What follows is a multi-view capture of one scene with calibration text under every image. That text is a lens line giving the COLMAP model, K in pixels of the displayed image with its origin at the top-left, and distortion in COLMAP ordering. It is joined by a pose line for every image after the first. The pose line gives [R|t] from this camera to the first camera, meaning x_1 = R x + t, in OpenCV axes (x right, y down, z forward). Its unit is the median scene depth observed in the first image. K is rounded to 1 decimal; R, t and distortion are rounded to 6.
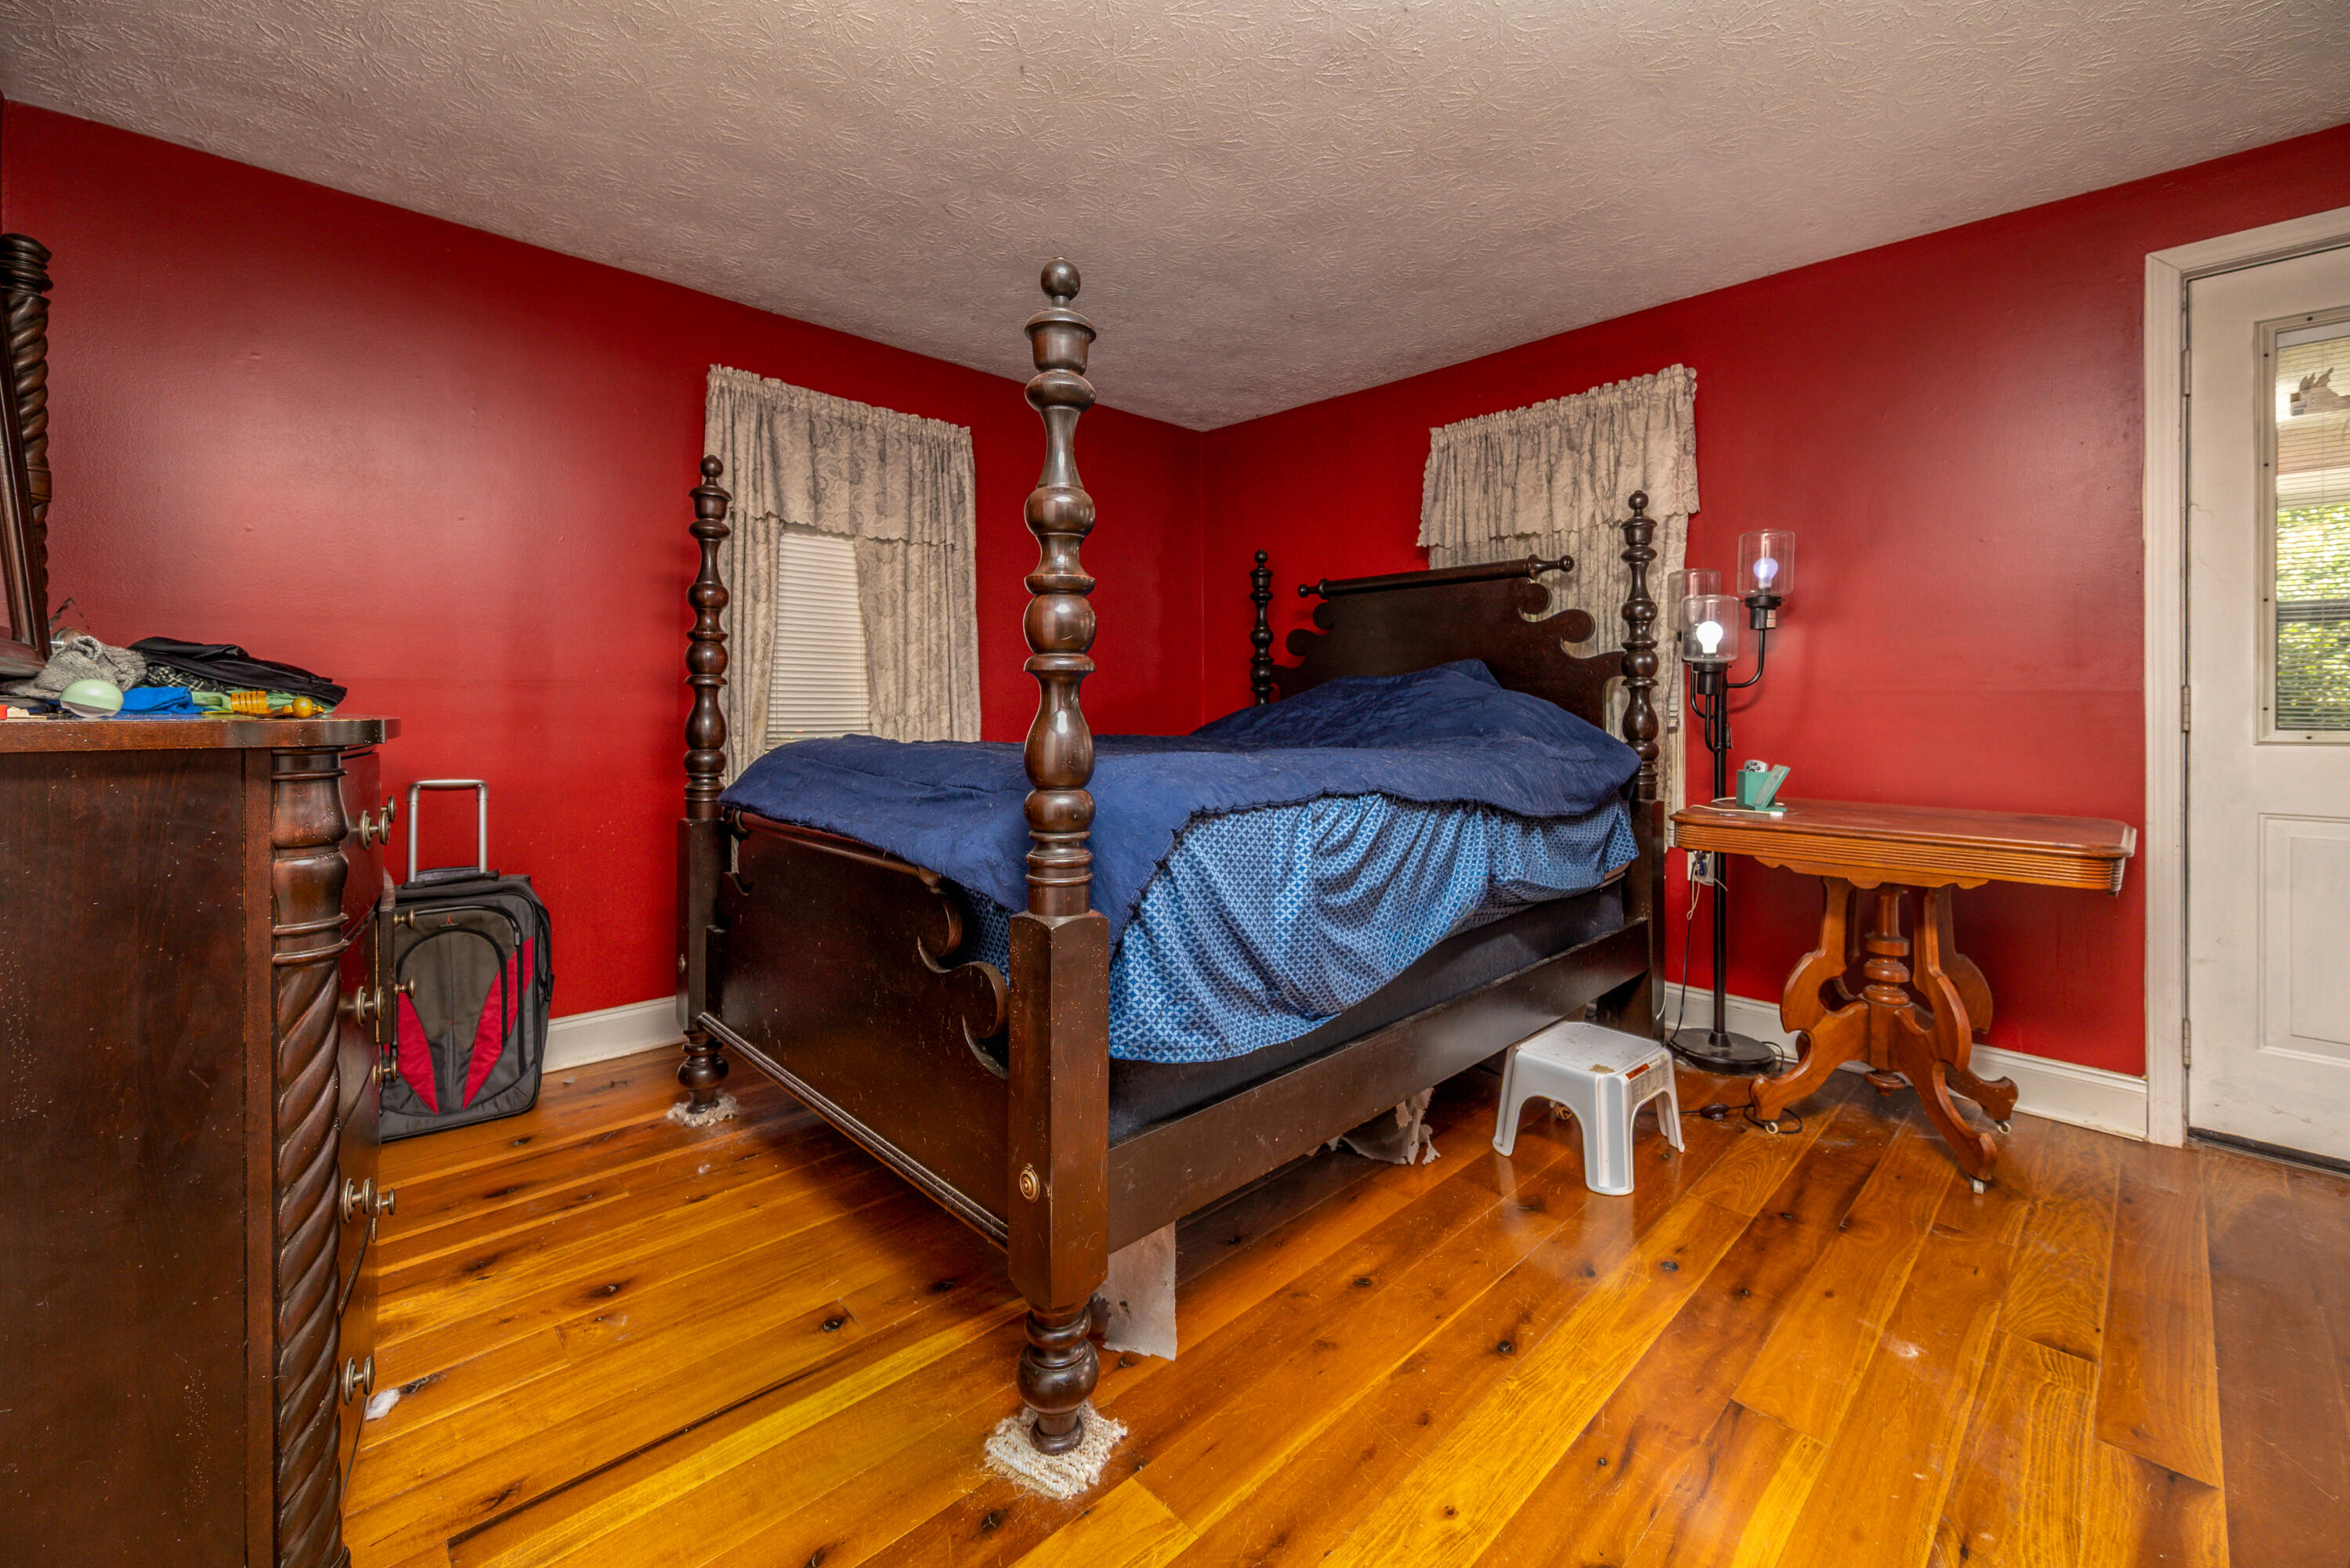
lens RADIAL K [[946.6, 0, 1194.2], [0, 946.6, 702.5], [0, 0, 1]] dist [-0.000592, -0.000128]
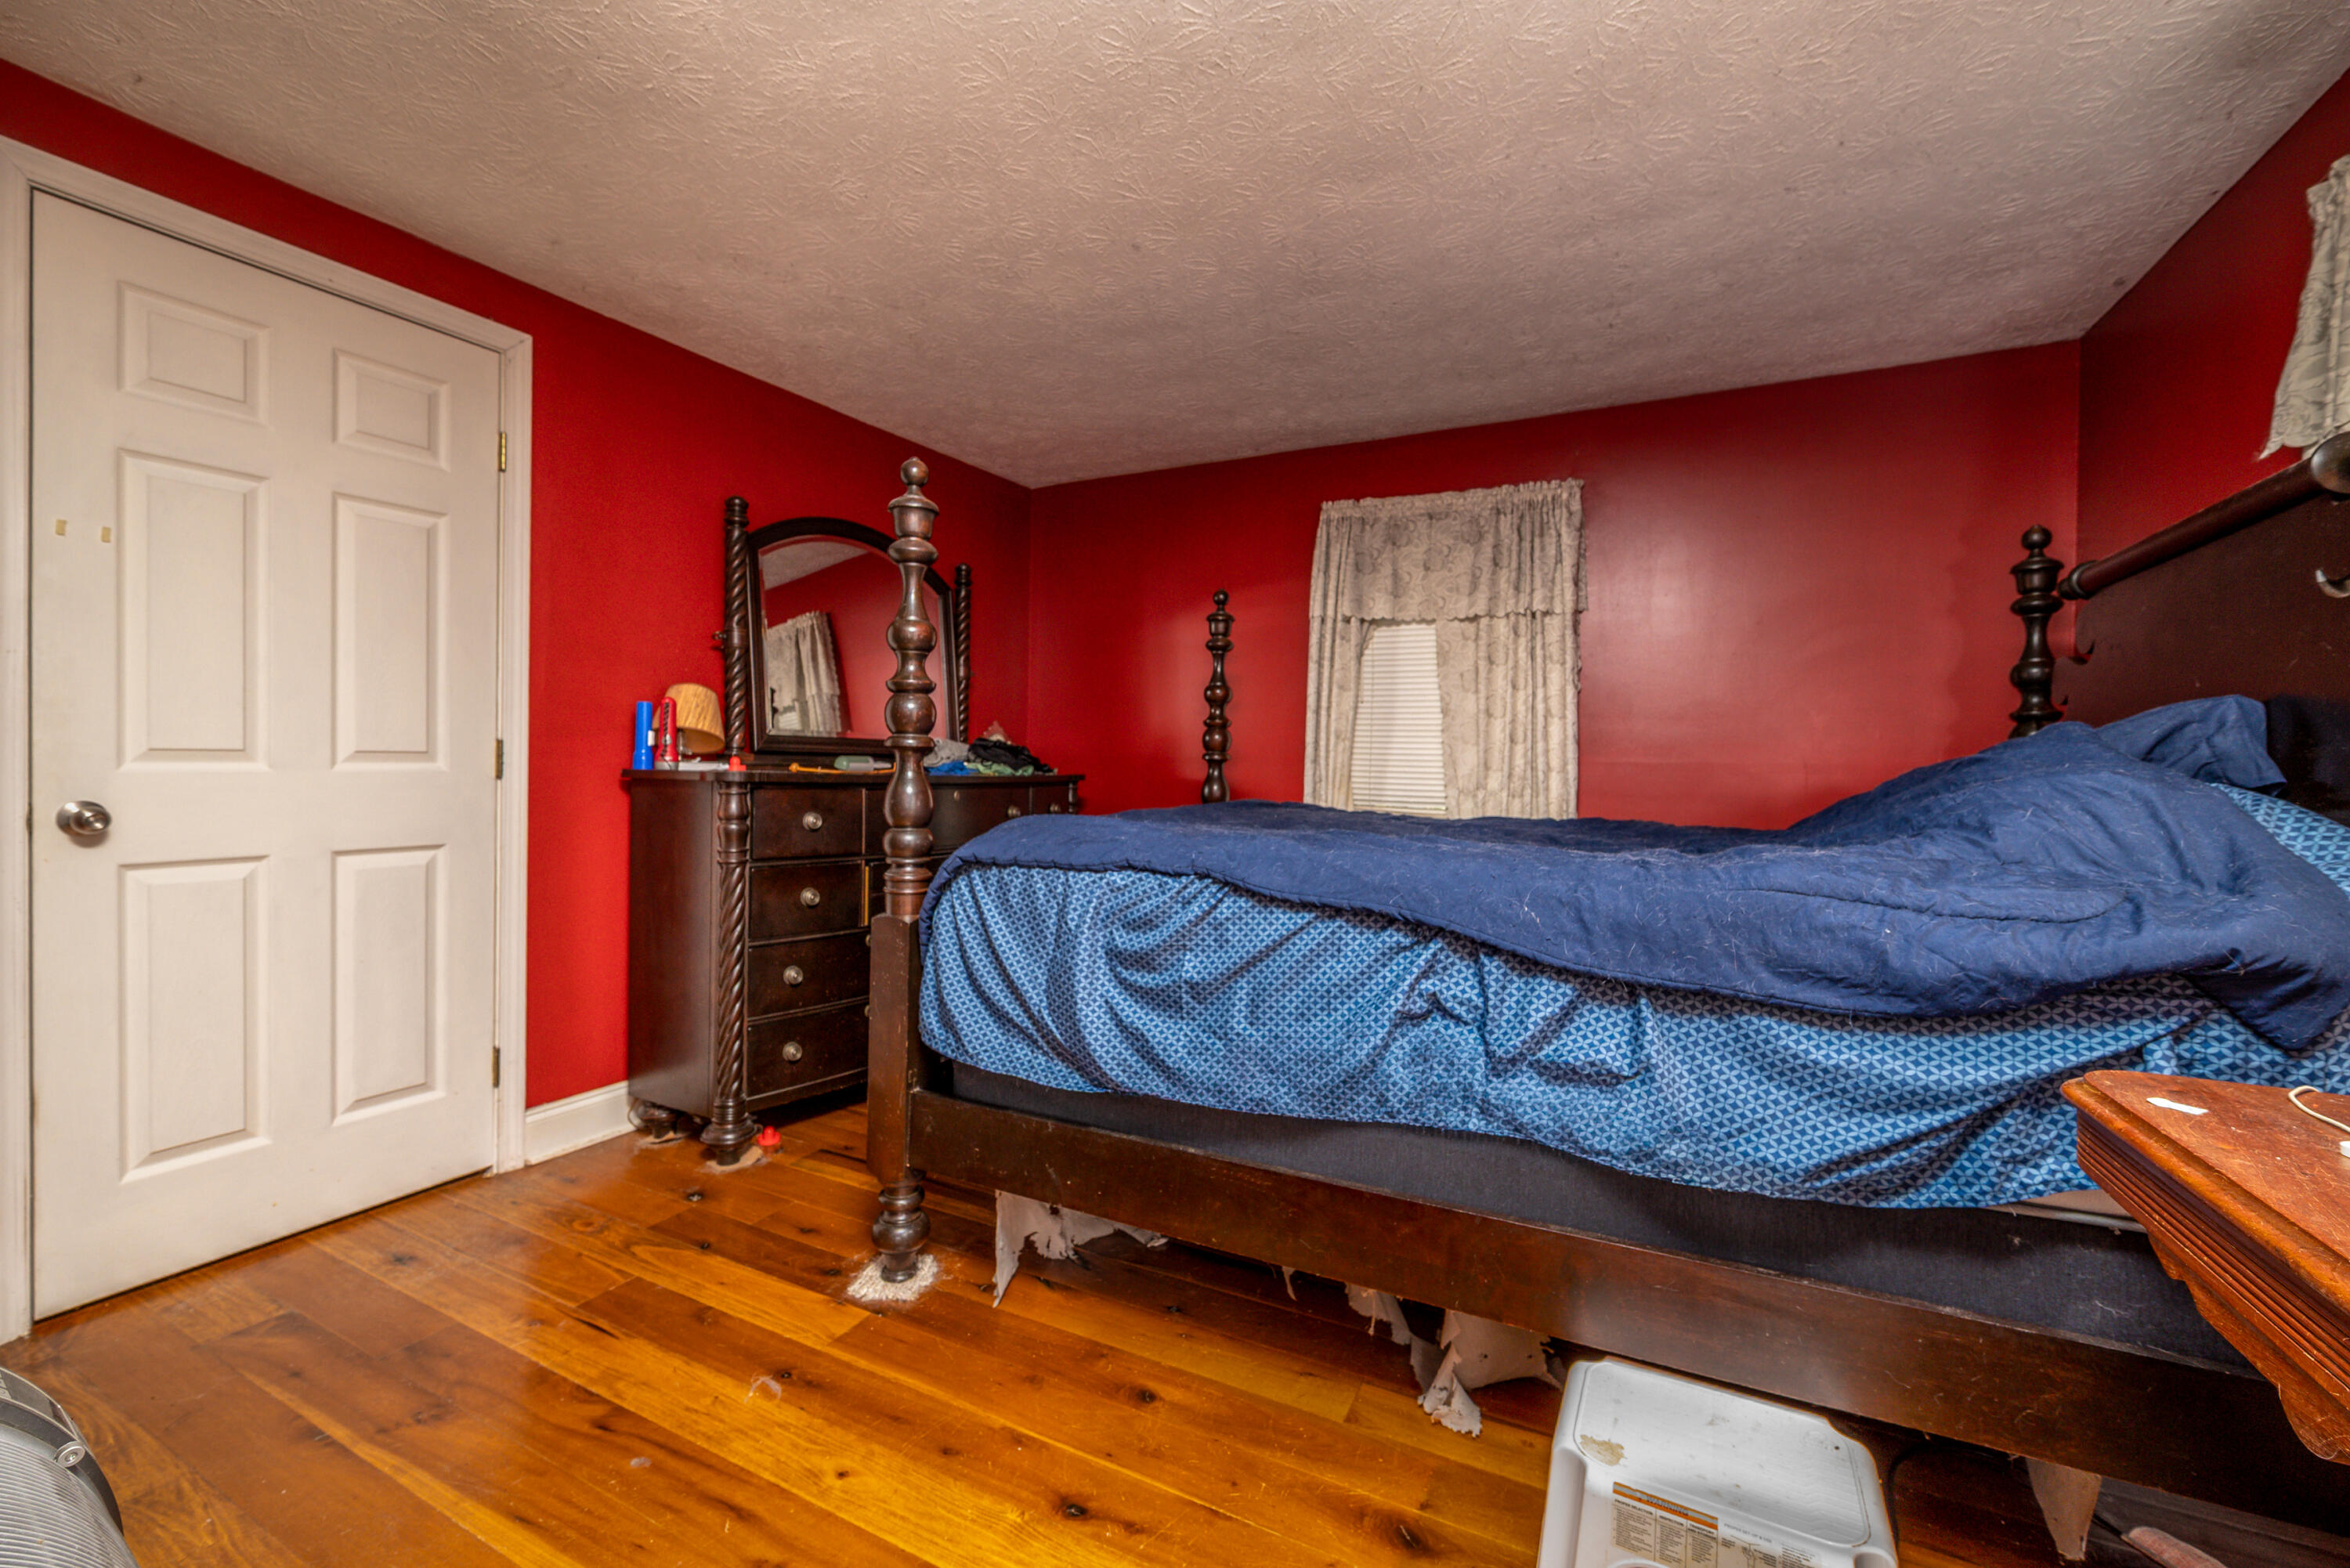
lens RADIAL K [[946.6, 0, 1176.4], [0, 946.6, 775.7], [0, 0, 1]] dist [-0.000592, -0.000128]
pose [[0.329755, 0.010000, -0.944014, 0.962690], [-0.016575, 0.999851, 0.004802, -0.000801], [0.943921, 0.014064, 0.329872, 0.648831]]
